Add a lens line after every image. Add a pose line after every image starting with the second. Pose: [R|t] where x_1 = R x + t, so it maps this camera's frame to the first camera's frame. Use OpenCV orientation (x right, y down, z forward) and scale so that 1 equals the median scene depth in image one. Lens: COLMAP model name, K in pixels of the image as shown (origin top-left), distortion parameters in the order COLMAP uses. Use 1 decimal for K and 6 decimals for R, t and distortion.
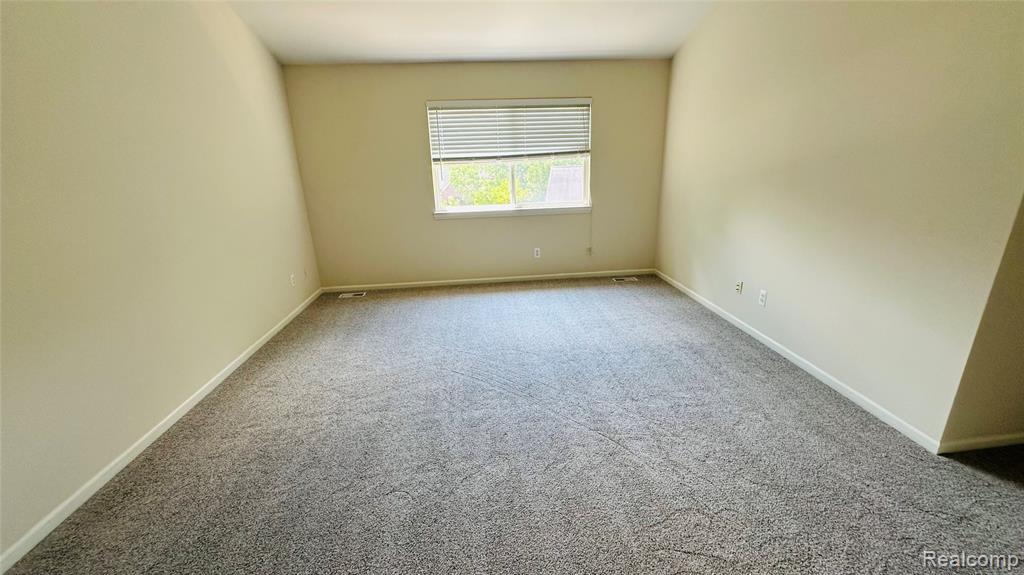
lens RADIAL K [[409.3, 0, 511.0], [0, 409.3, 286.2], [0, 0, 1]] dist [-0.001499, 0.000385]
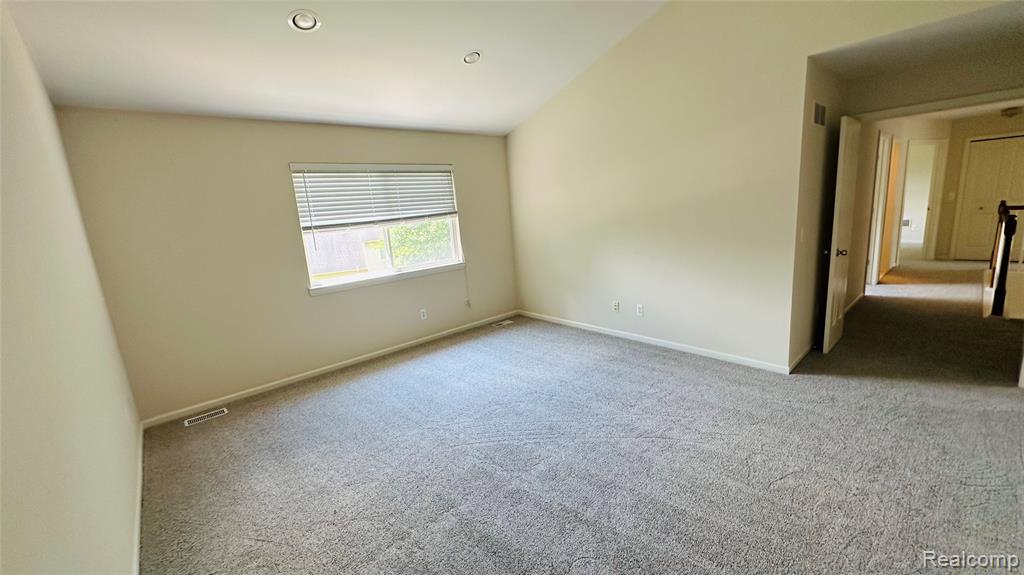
lens RADIAL K [[409.3, 0, 506.9], [0, 409.3, 289.9], [0, 0, 1]] dist [-0.001499, 0.000385]
pose [[0.807361, -0.145218, 0.571909, -0.355635], [0.222432, 0.972641, -0.067034, -0.030935], [-0.546527, 0.181332, 0.817574, 0.087934]]
